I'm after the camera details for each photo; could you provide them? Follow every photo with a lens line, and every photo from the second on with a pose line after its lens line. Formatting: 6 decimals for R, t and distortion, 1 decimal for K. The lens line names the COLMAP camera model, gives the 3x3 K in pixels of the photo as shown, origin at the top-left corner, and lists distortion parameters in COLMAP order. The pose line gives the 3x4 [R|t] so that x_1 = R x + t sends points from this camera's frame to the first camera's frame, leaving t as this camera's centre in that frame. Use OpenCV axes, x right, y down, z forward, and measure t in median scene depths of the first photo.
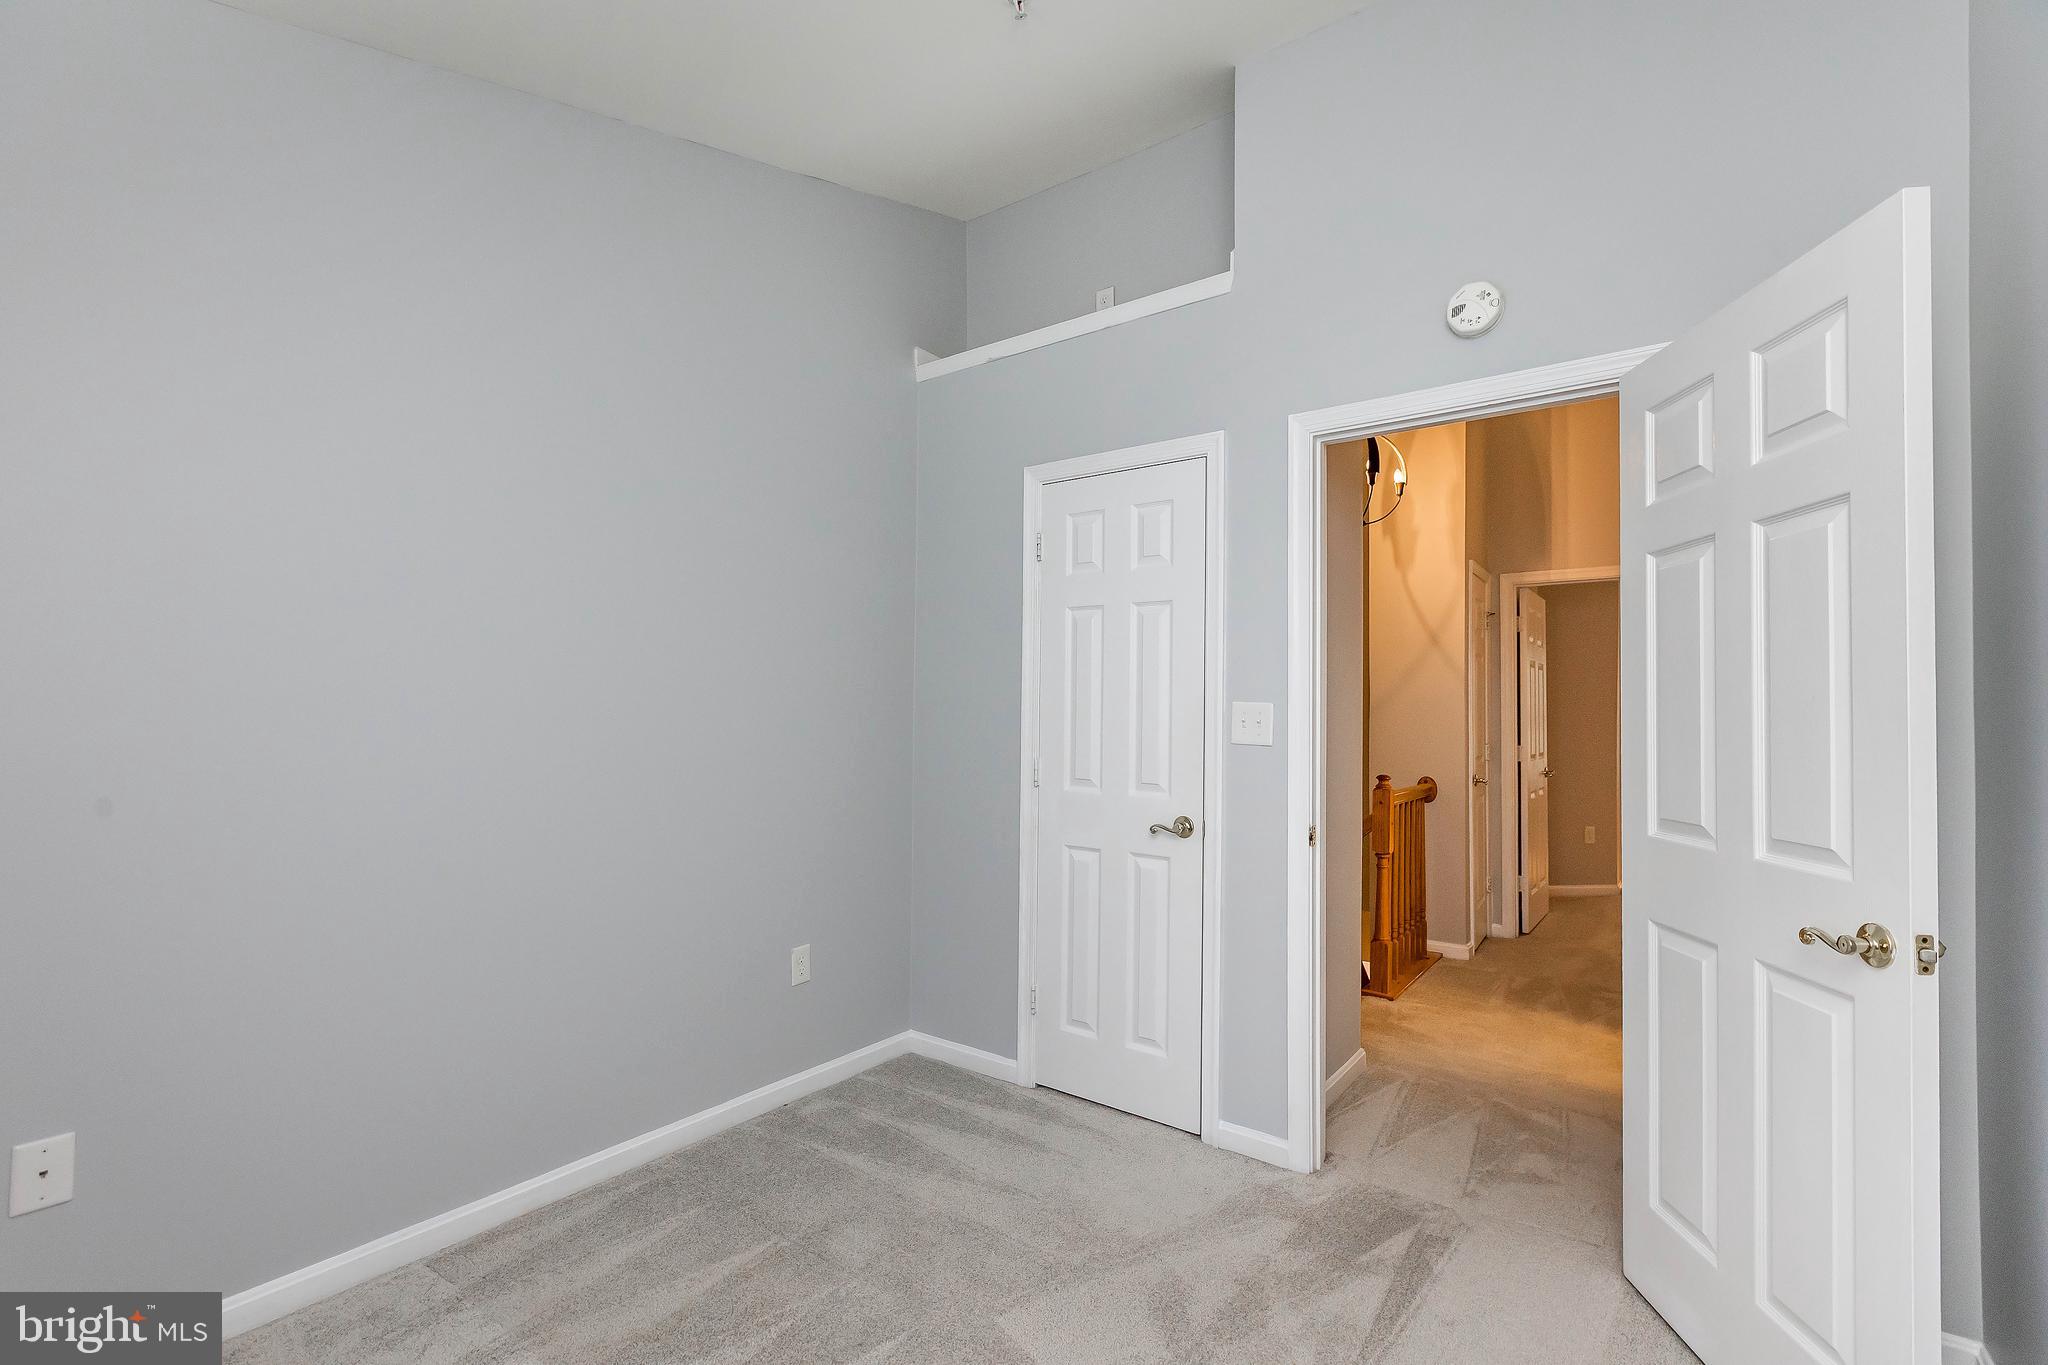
lens RADIAL K [[927.0, 0, 1009.3], [0, 927.0, 685.1], [0, 0, 1]] dist [0.010191, -0.004204]
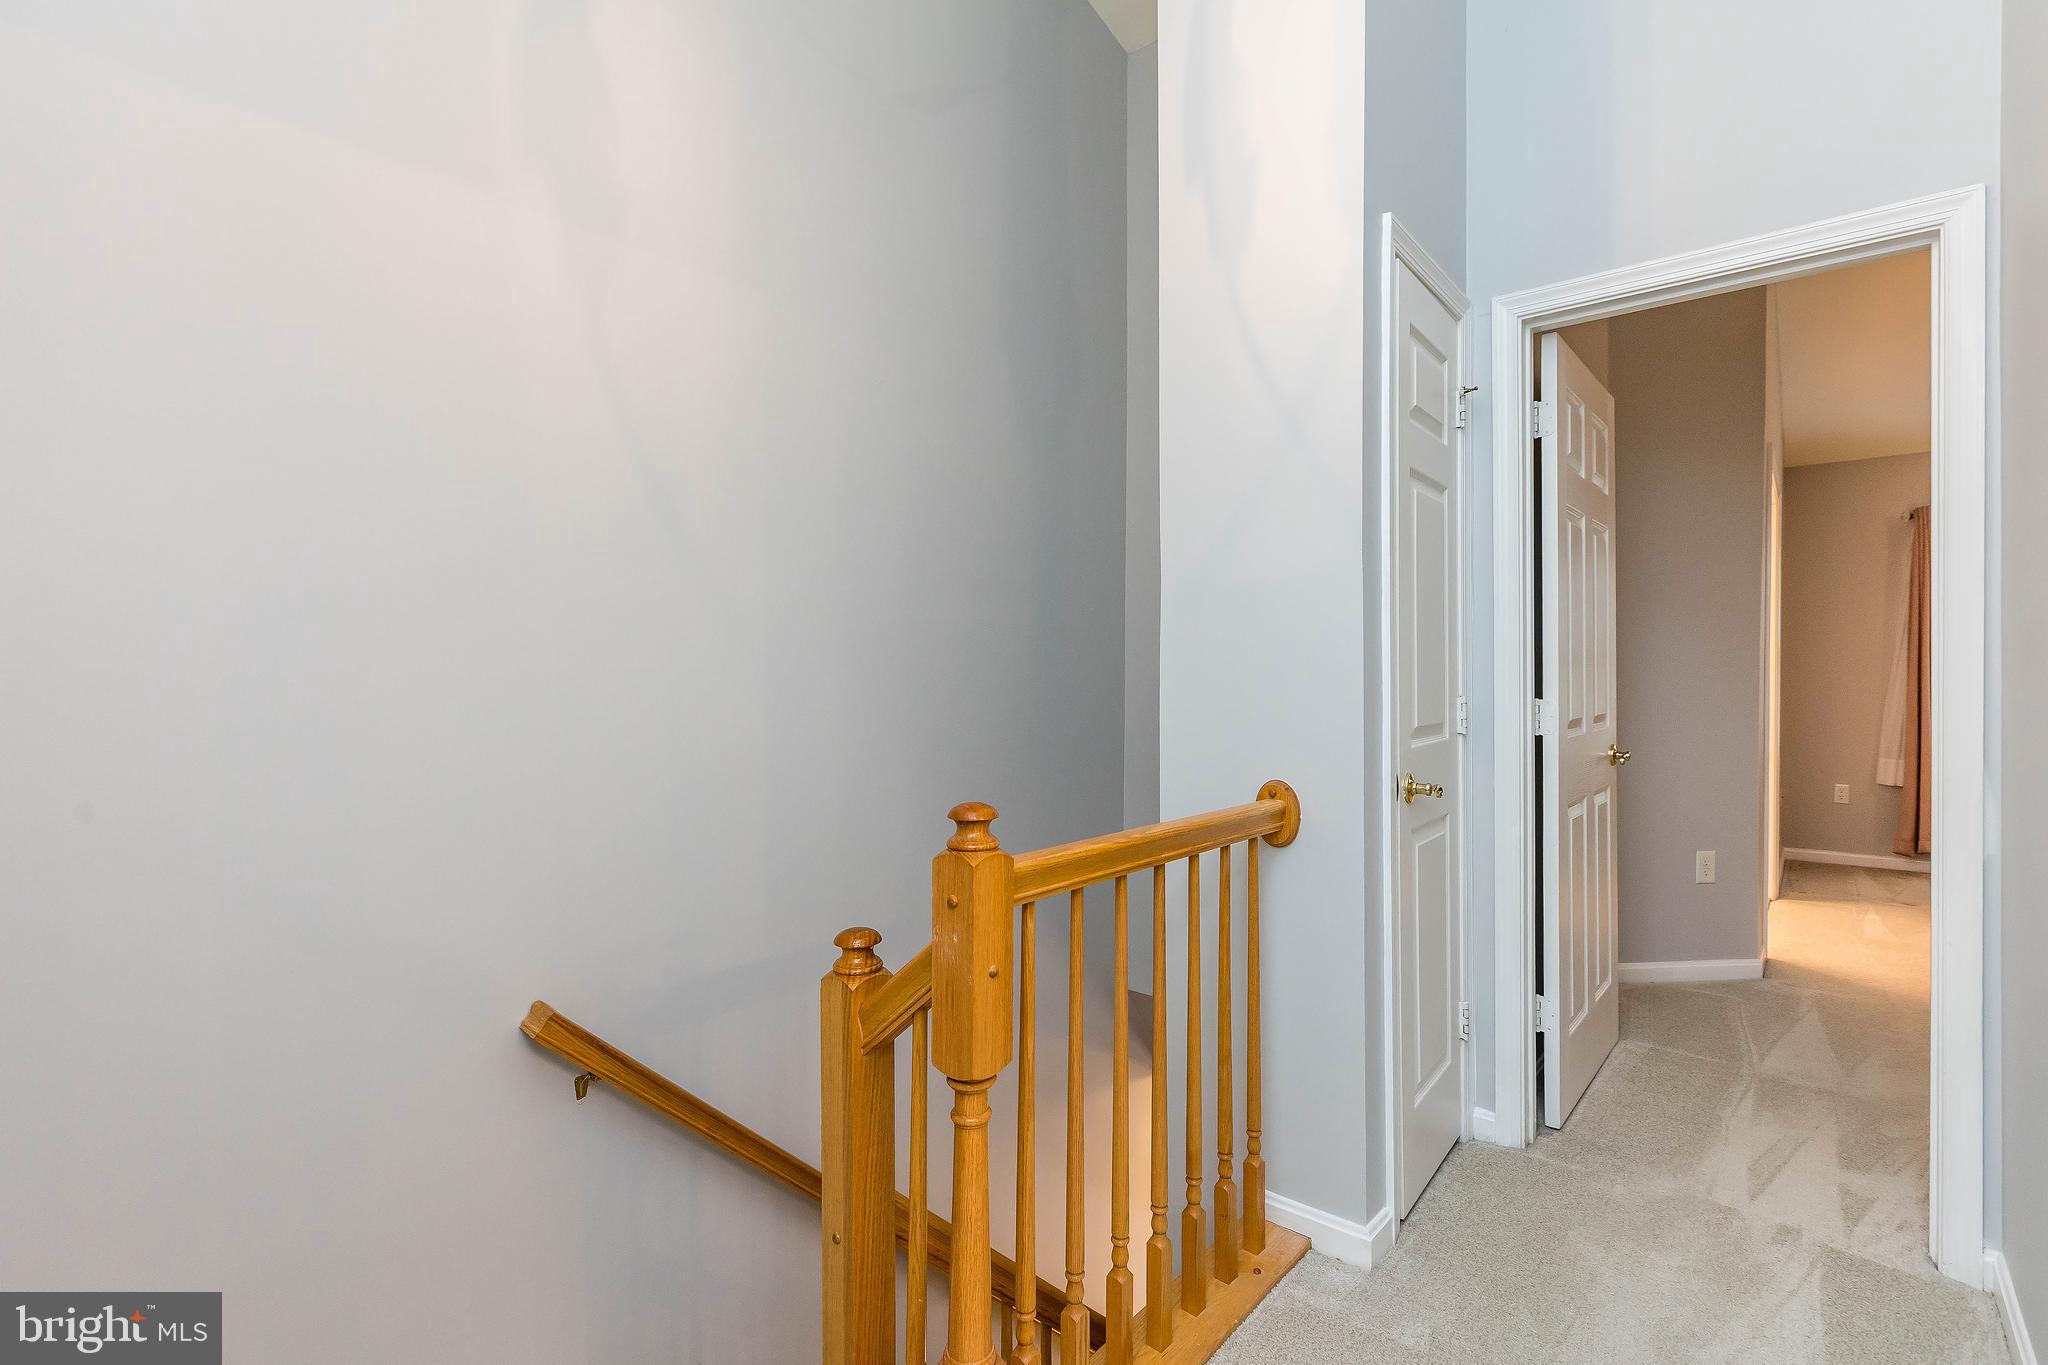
lens RADIAL K [[927.0, 0, 1028.2], [0, 927.0, 695.3], [0, 0, 1]] dist [0.010191, -0.004204]
pose [[0.997439, -0.019548, -0.068806, 0.259495], [0.022303, 0.998971, 0.039499, 0.030742], [0.067963, -0.040933, 0.996848, 0.419397]]
